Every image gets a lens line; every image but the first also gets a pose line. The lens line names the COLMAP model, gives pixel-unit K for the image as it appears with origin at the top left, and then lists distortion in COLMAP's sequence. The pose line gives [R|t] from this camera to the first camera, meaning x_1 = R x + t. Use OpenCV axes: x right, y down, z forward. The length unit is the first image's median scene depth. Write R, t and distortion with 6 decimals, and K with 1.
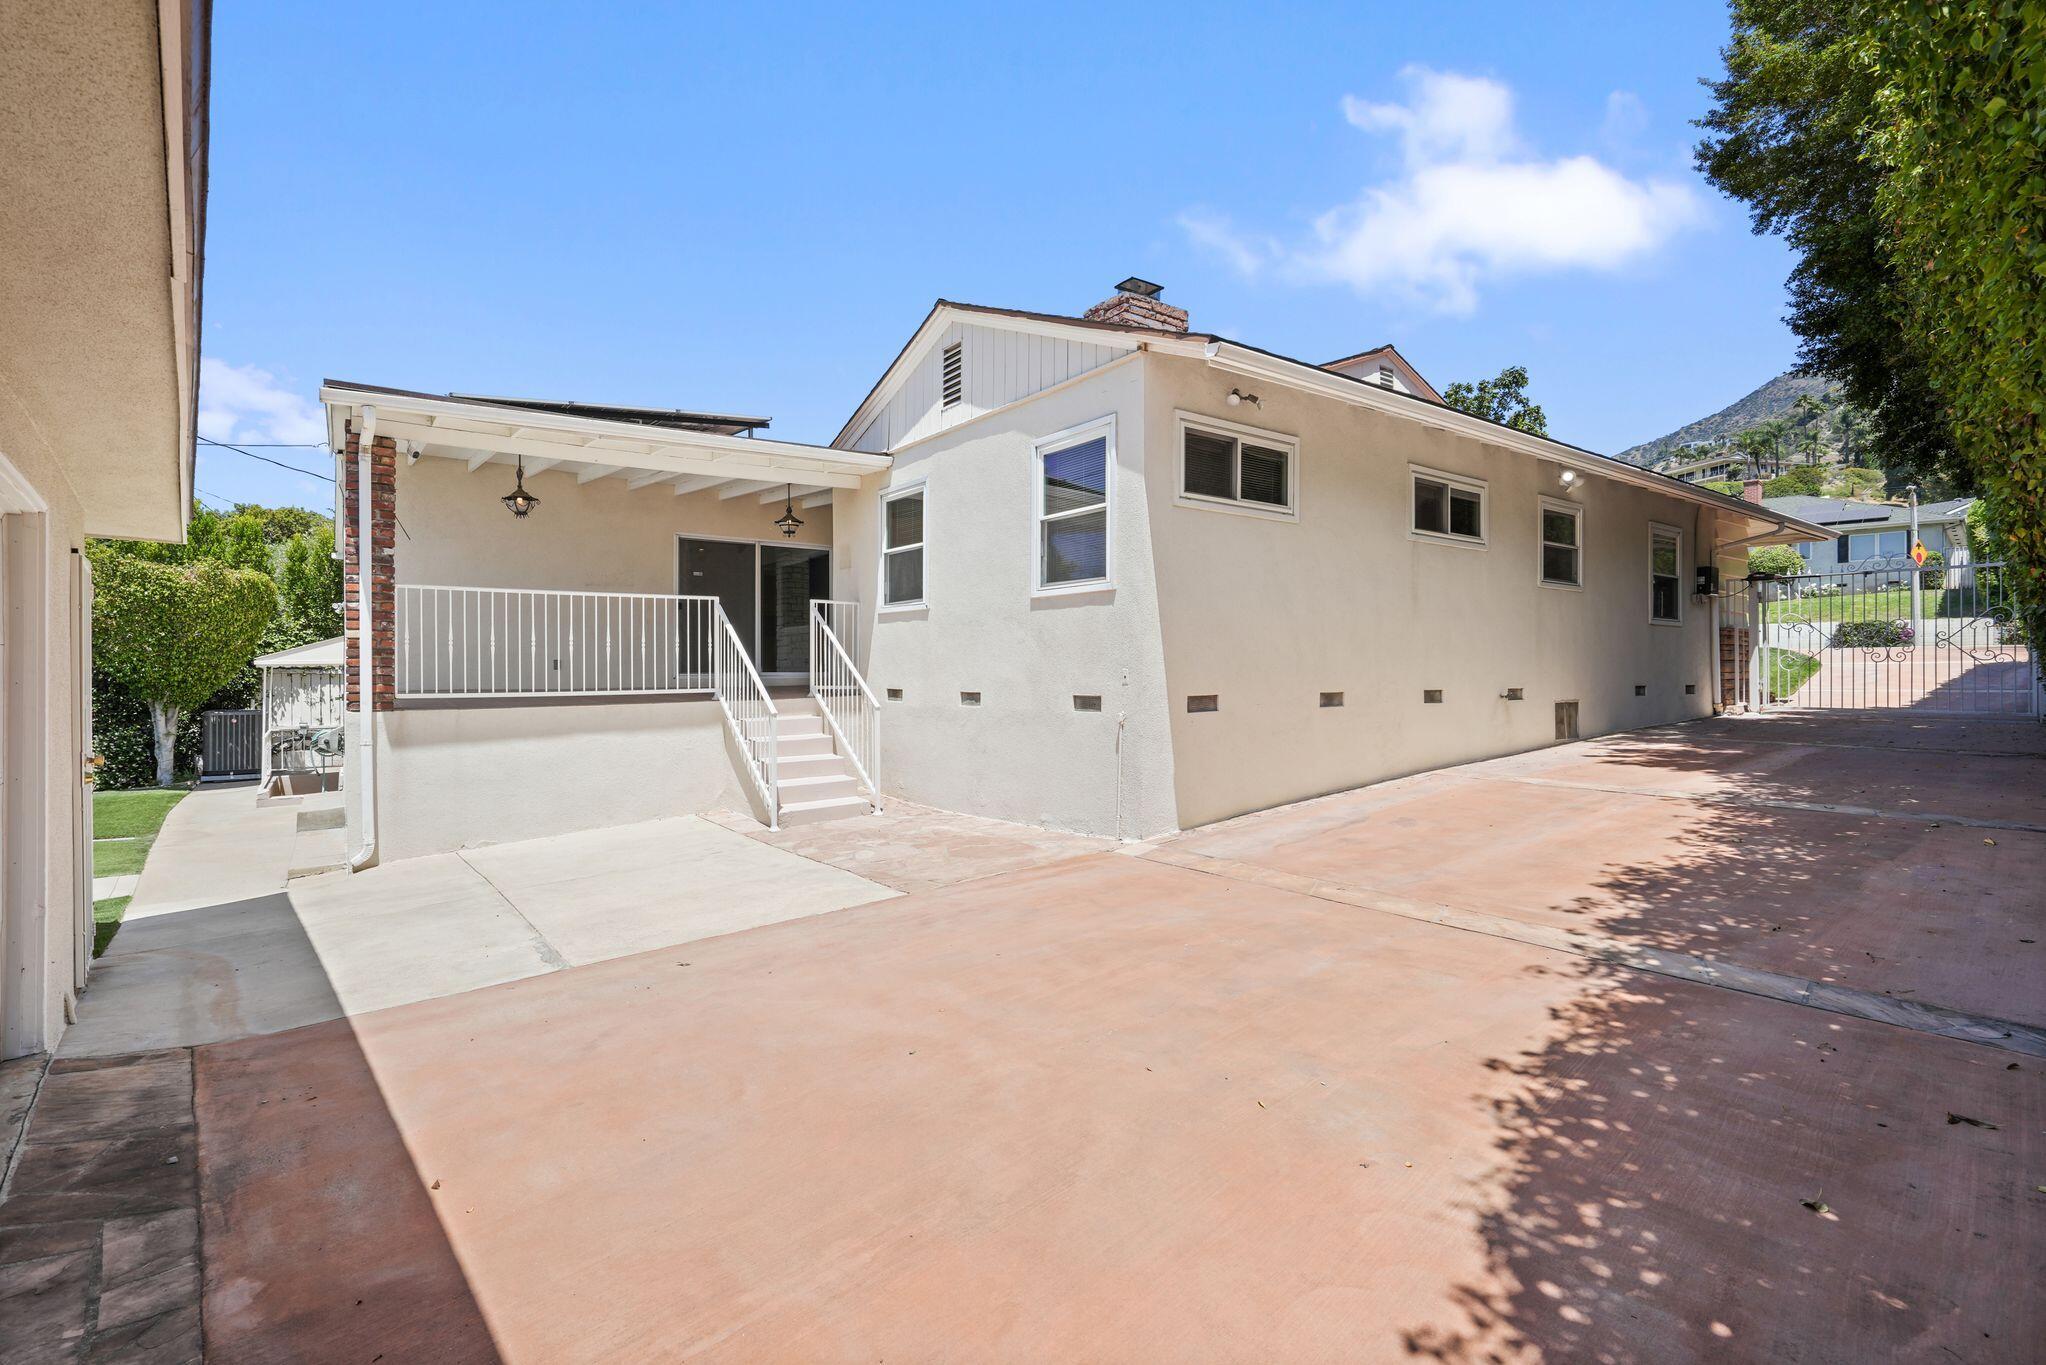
lens RADIAL K [[924.5, 0, 1019.5], [0, 924.5, 667.3], [0, 0, 1]] dist [-0.003488, 0.000774]
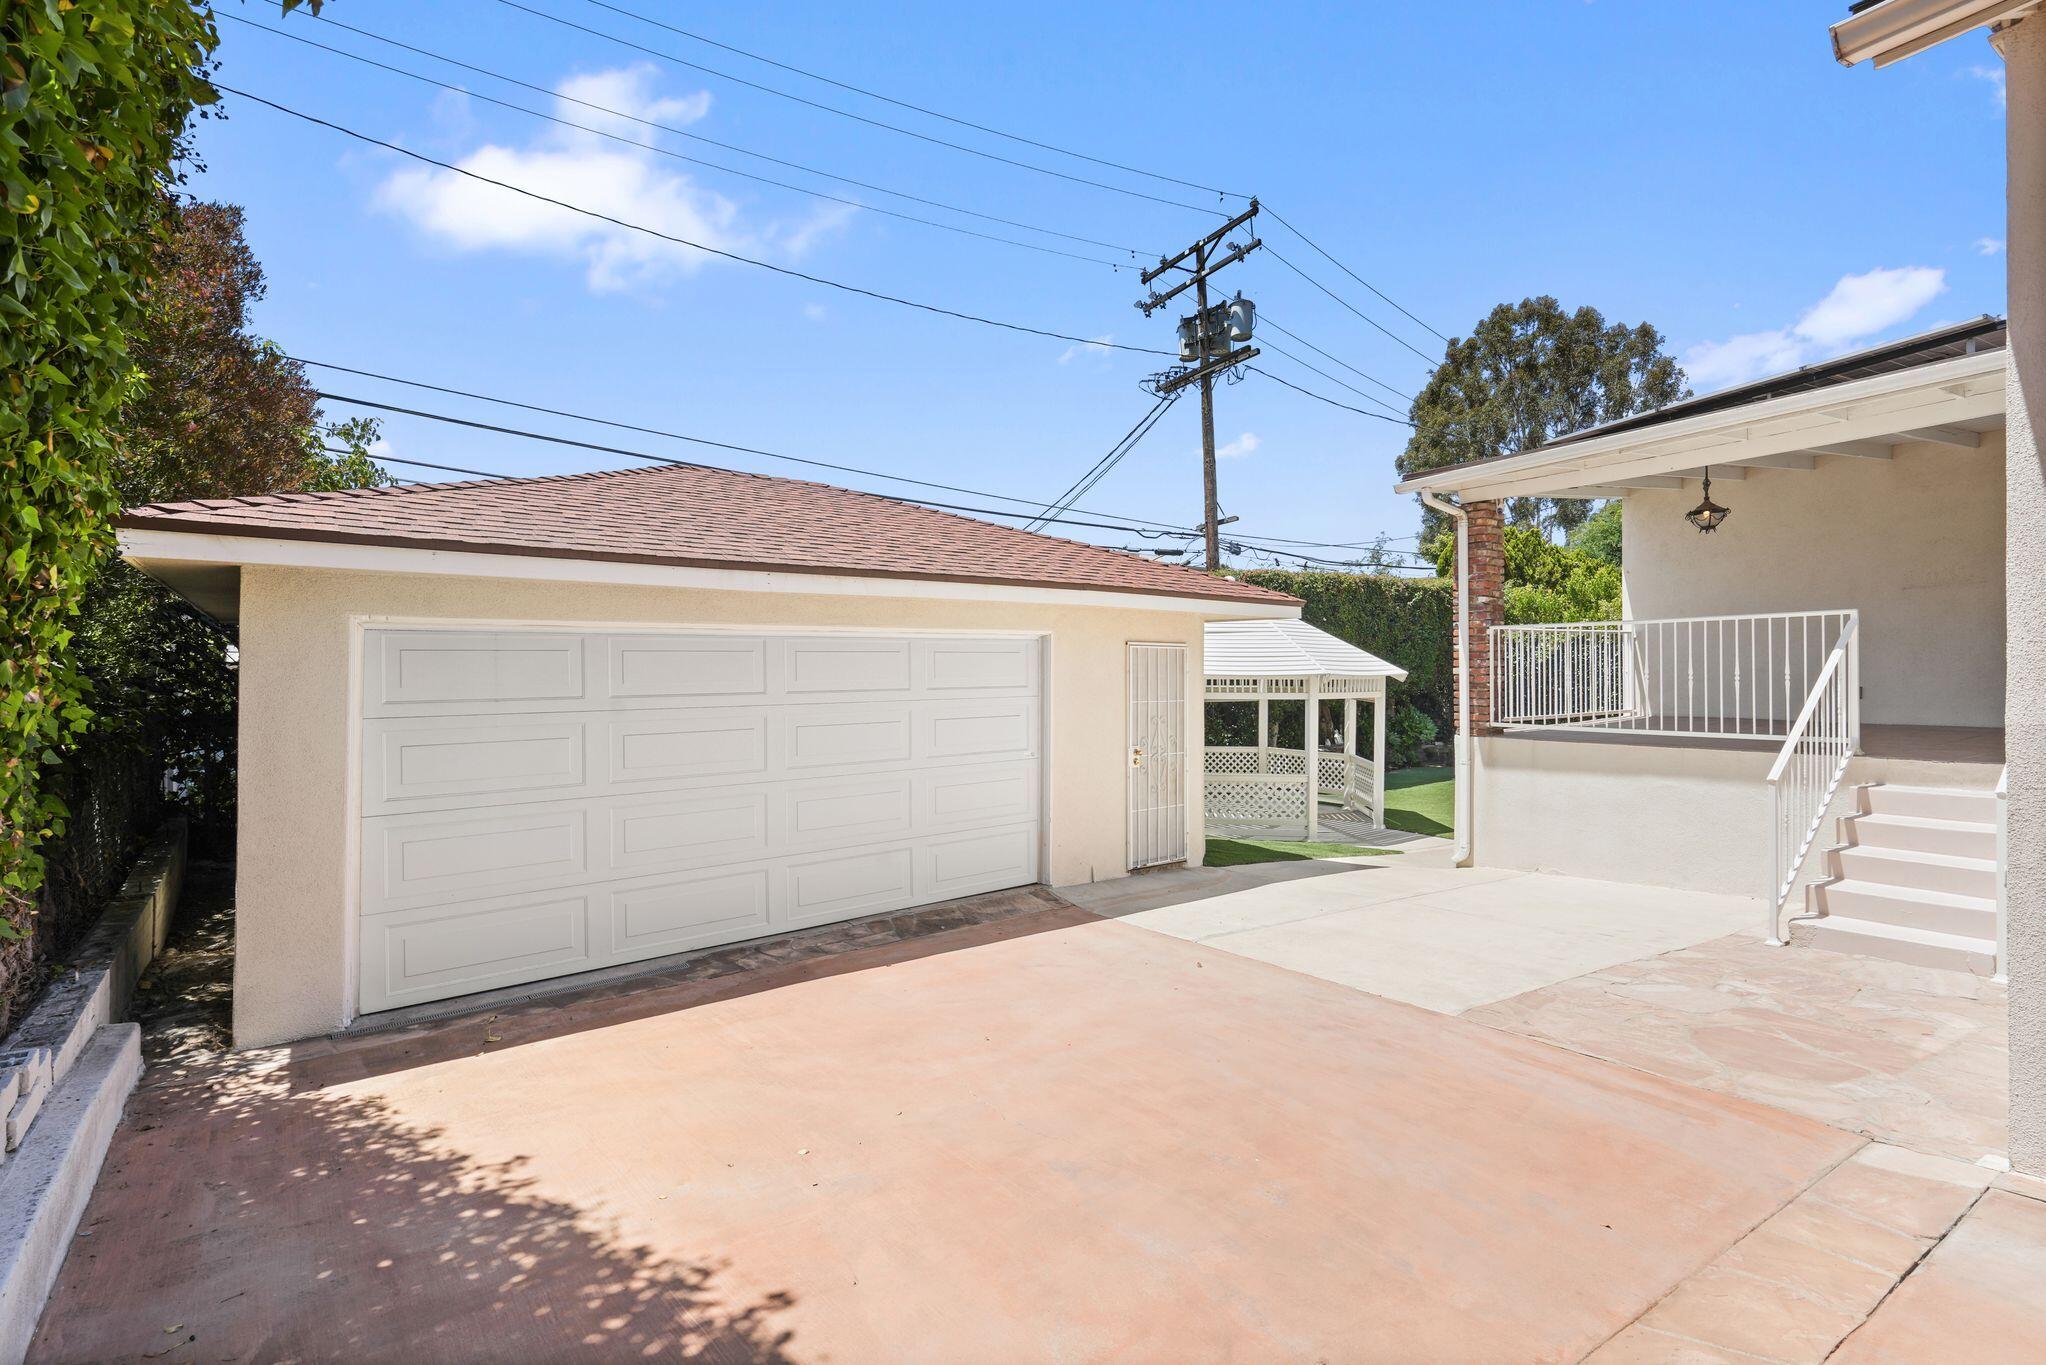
lens RADIAL K [[924.5, 0, 1019.5], [0, 924.5, 667.3], [0, 0, 1]] dist [-0.003488, 0.000774]
pose [[-0.059289, -0.001484, -0.998240, 1.508052], [0.002503, 0.999996, -0.001635, -0.118886], [0.998238, -0.002596, -0.059285, 1.472085]]
